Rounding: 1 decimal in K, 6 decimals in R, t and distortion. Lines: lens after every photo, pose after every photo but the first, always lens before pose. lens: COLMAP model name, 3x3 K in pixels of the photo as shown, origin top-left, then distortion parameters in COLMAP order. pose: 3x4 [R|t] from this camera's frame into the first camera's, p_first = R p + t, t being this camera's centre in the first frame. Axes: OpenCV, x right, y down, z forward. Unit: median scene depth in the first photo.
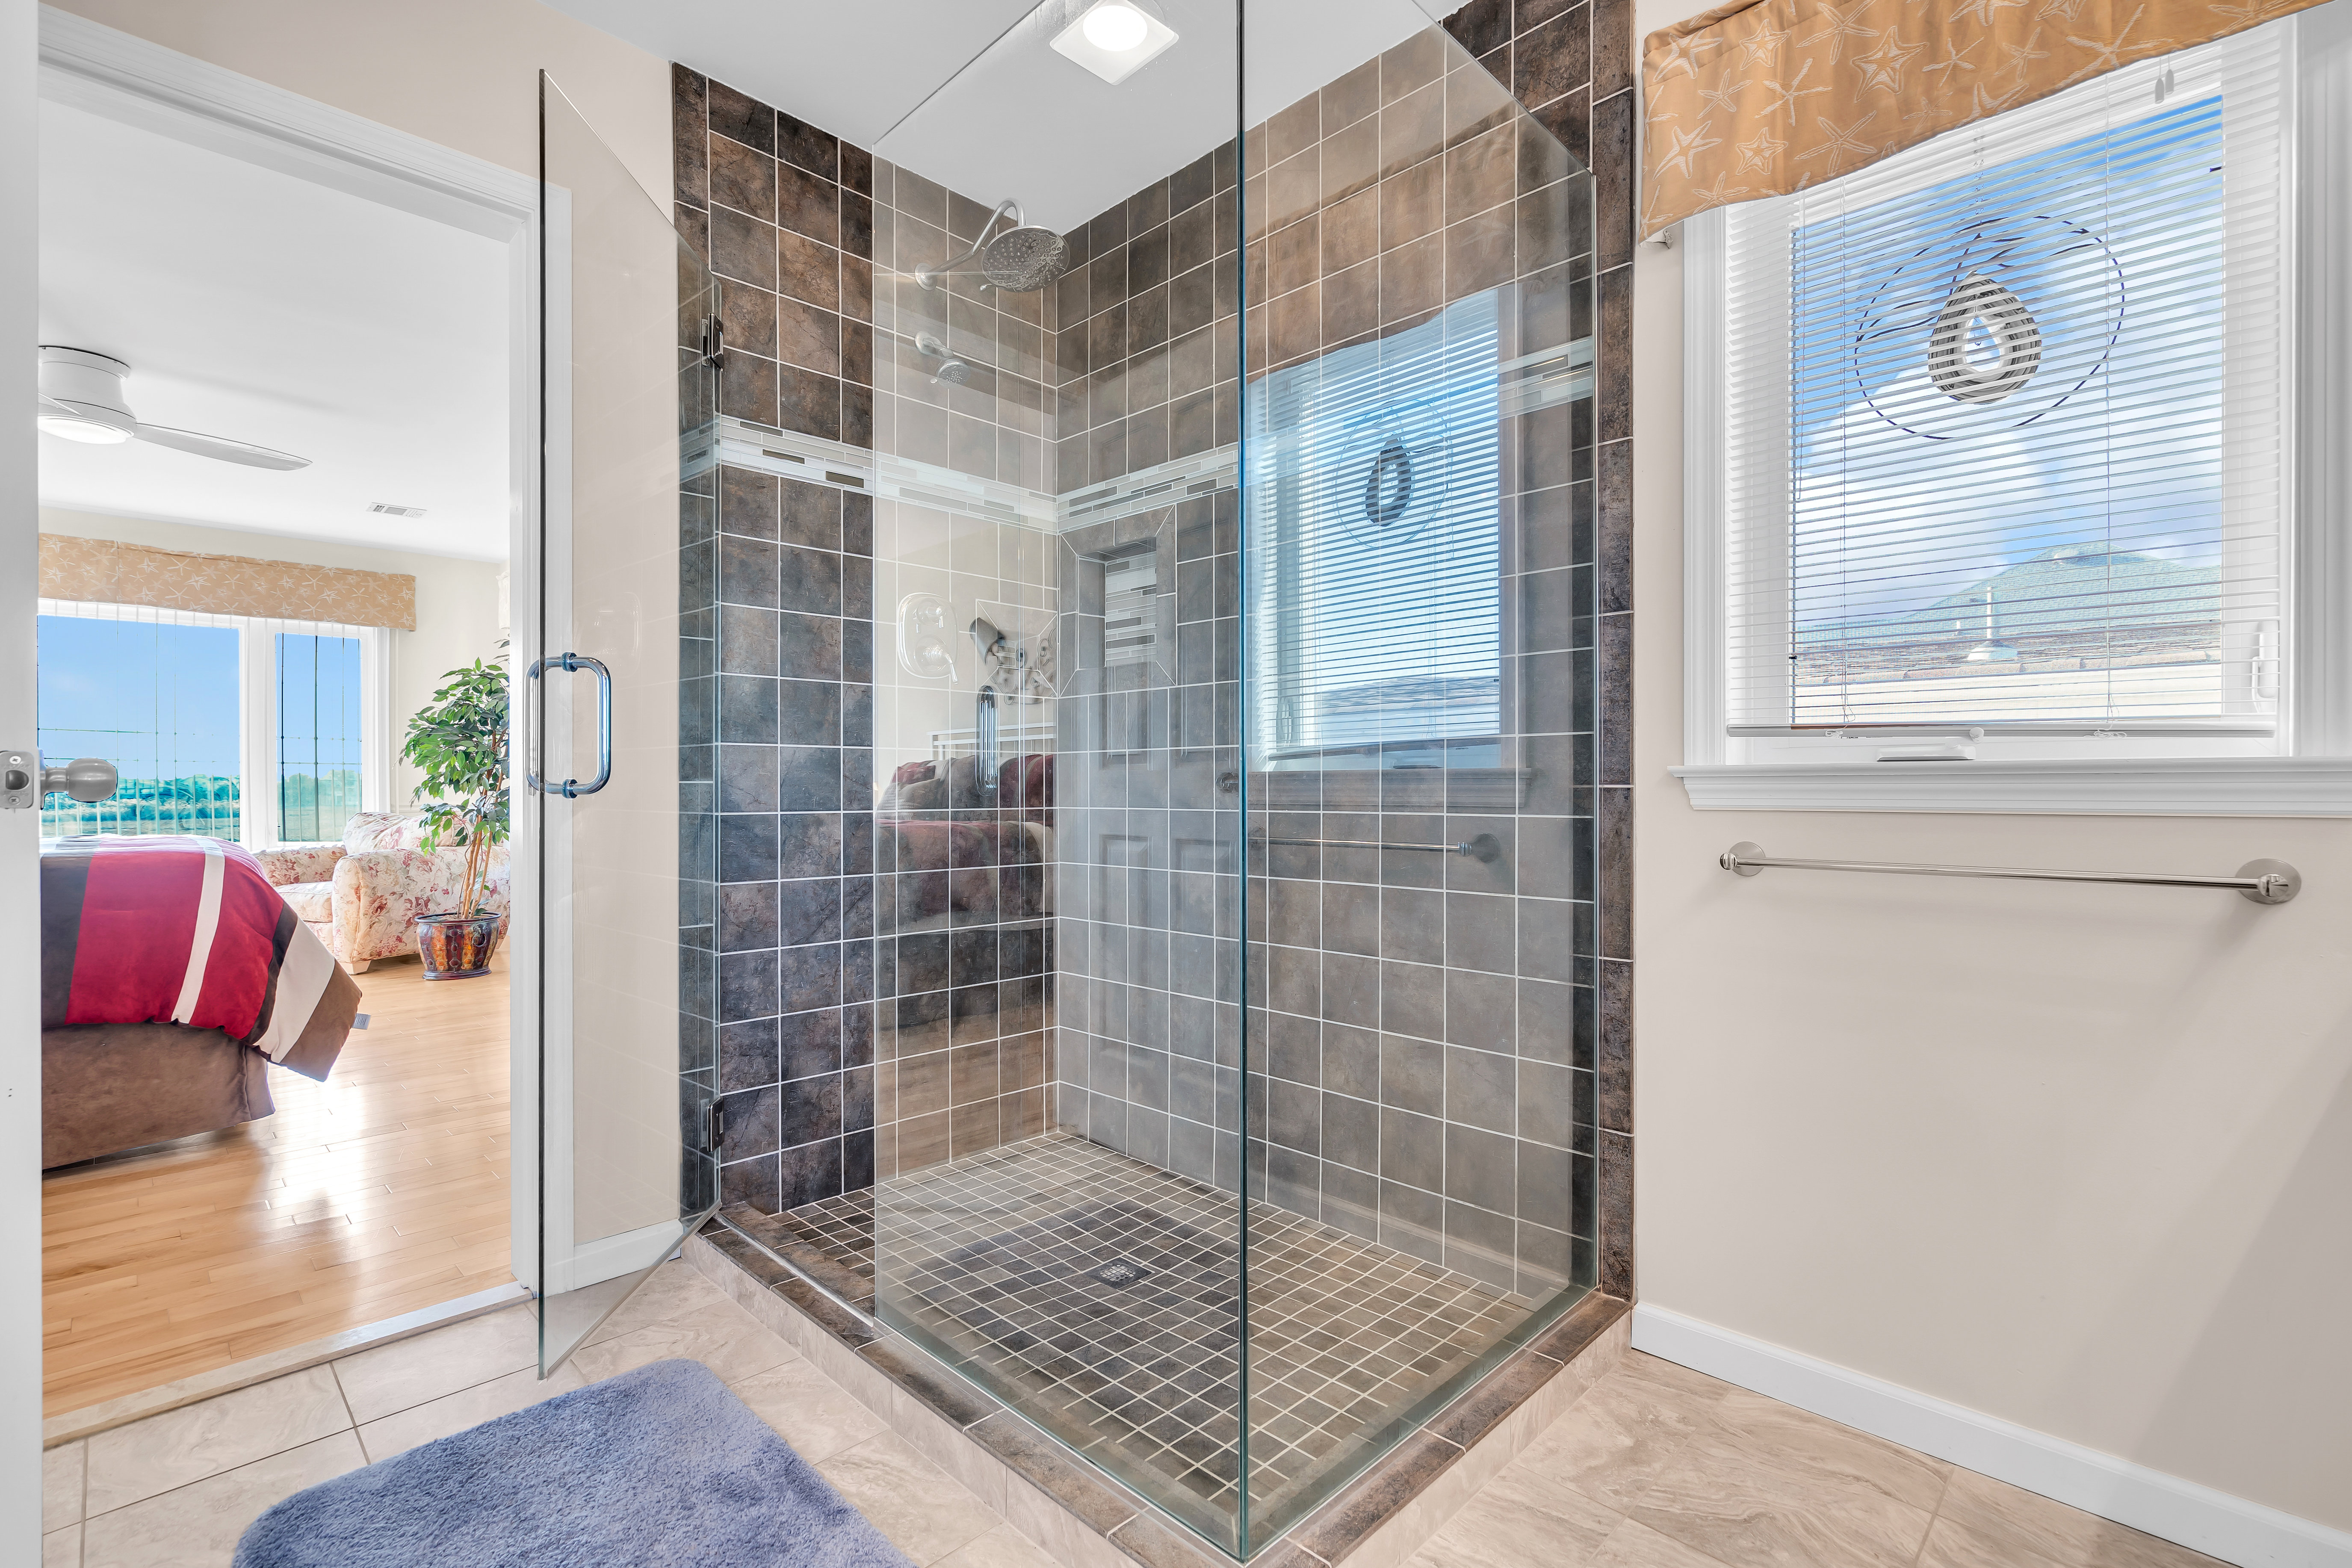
lens RADIAL K [[1078.2, 0, 1170.6], [0, 1078.2, 773.6], [0, 0, 1]] dist [-0.001211, 0.000604]
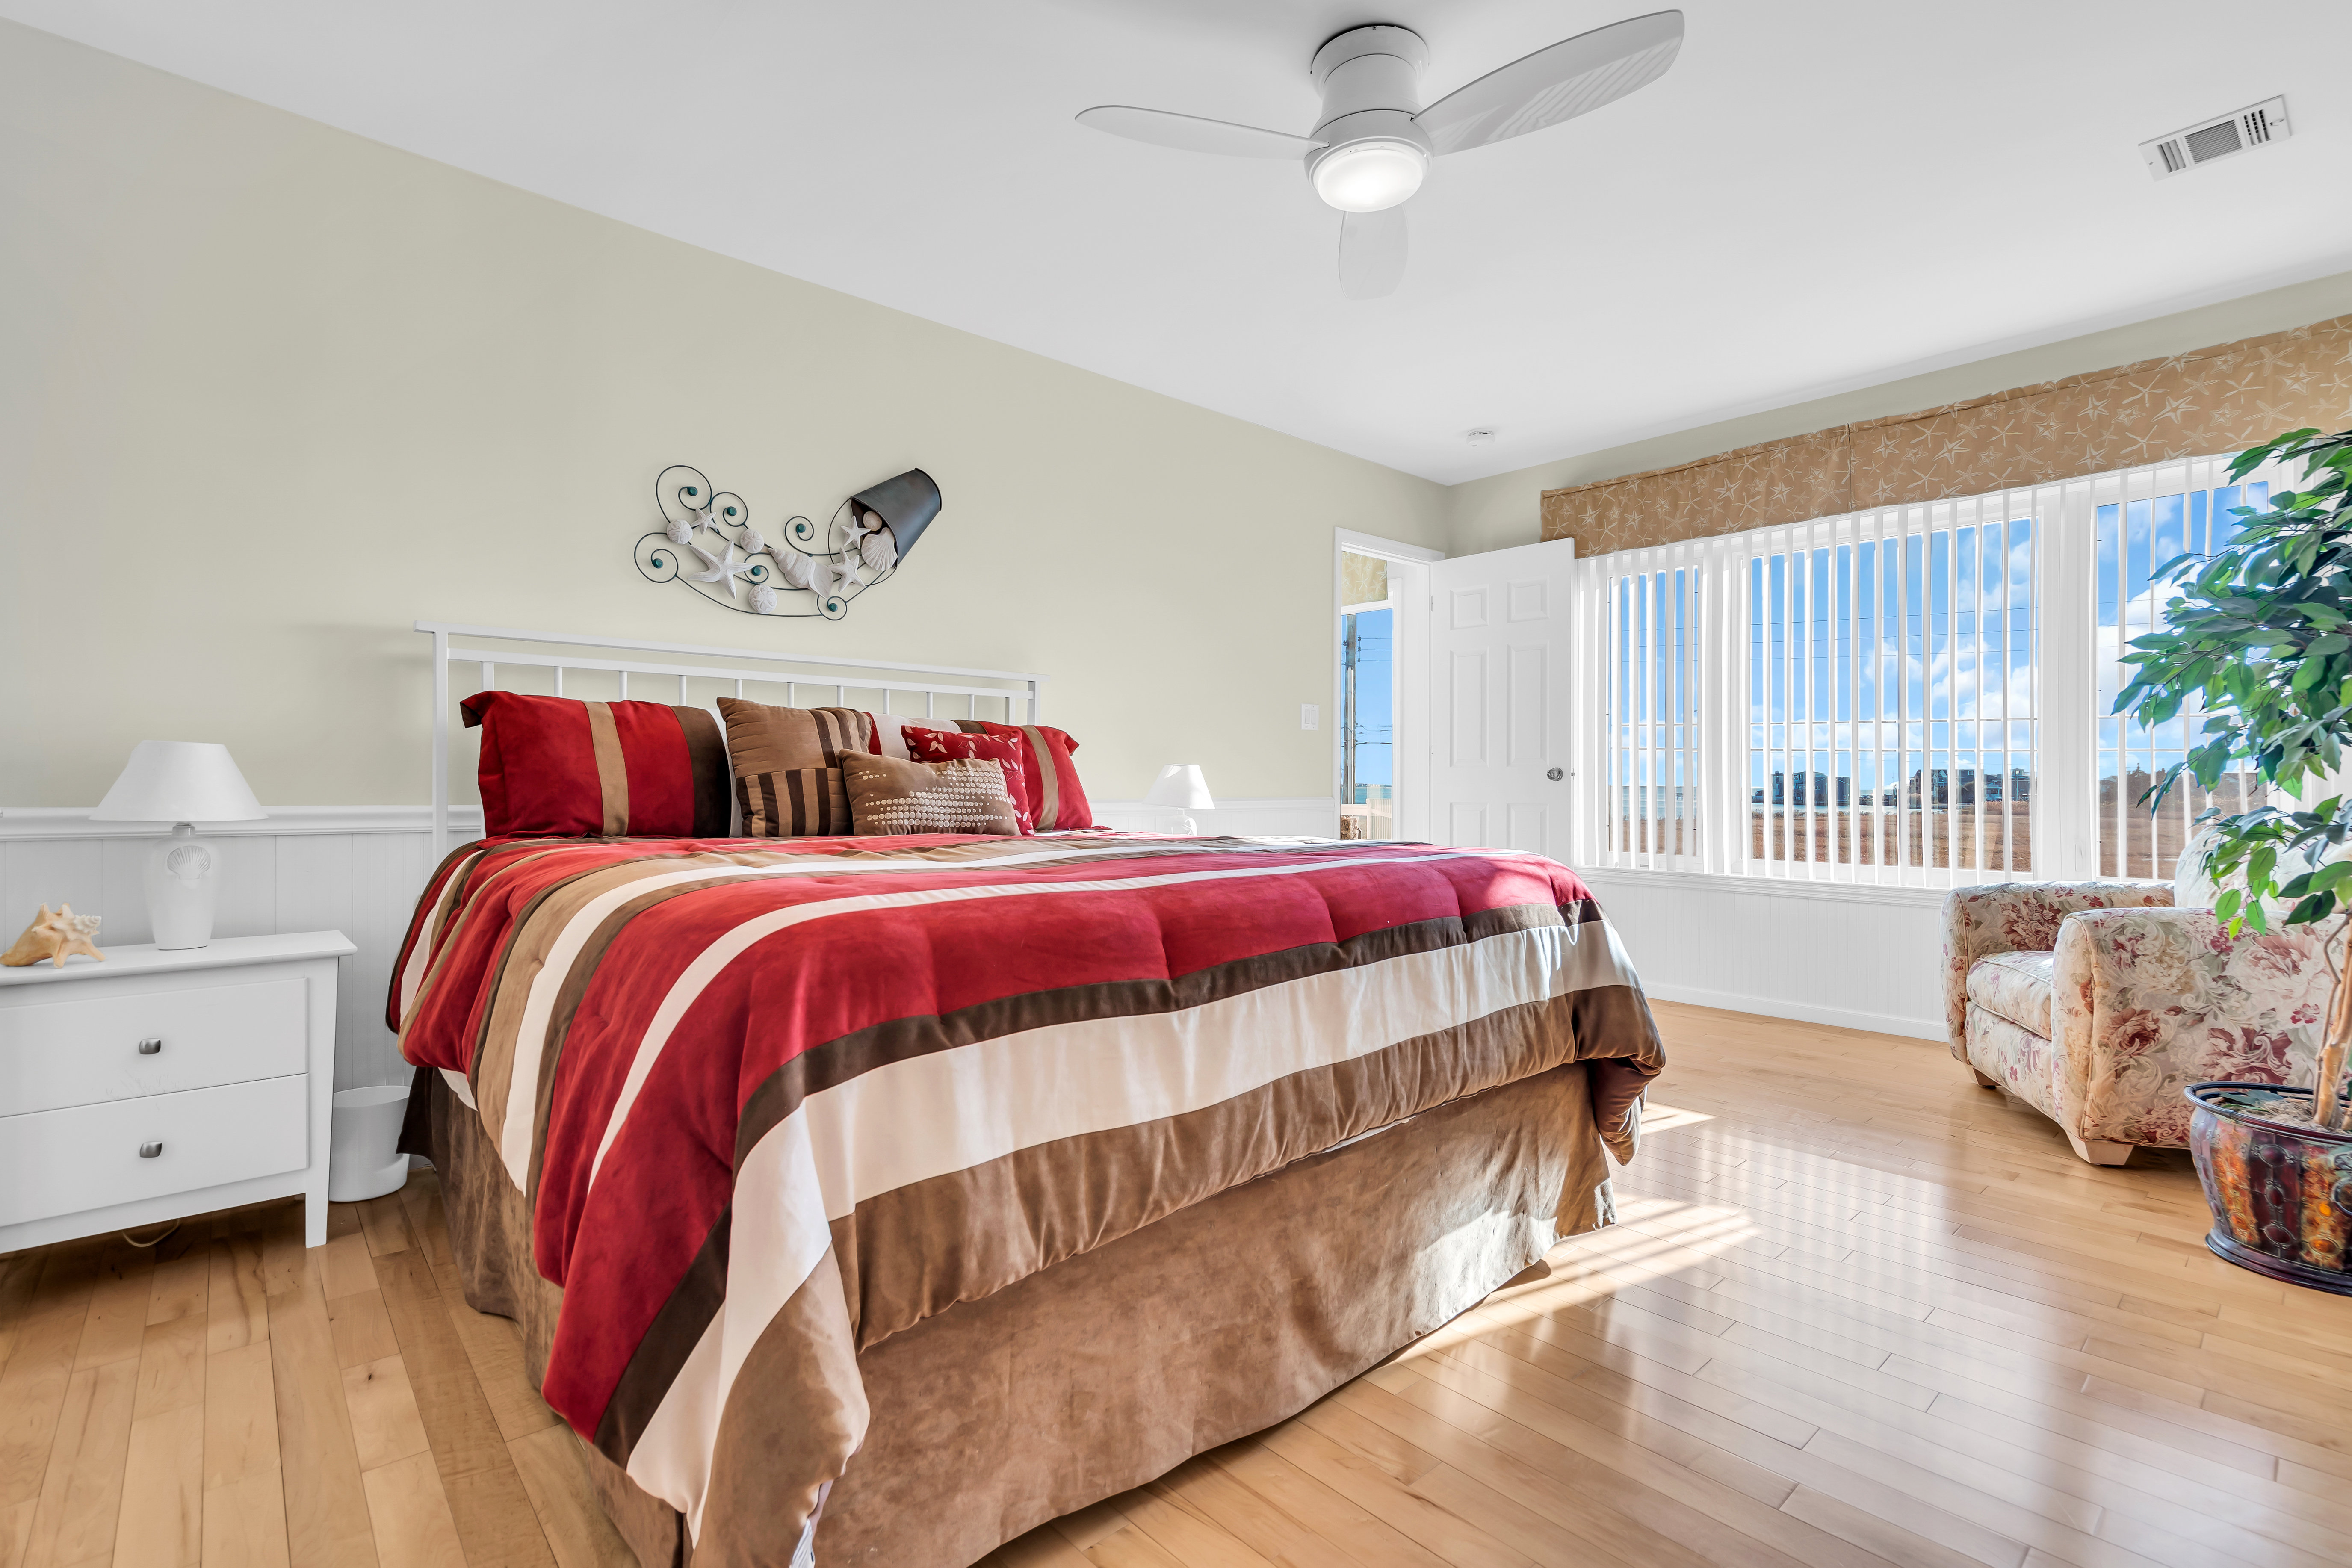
lens RADIAL K [[1064.0, 0, 1169.5], [0, 1064.0, 790.1], [0, 0, 1]] dist [0.000237, -0.000761]
pose [[-0.059015, 0.005912, -0.998240, -0.170171], [0.004148, 0.999975, 0.005677, 0.011164], [0.998249, -0.003806, -0.059038, 0.393857]]
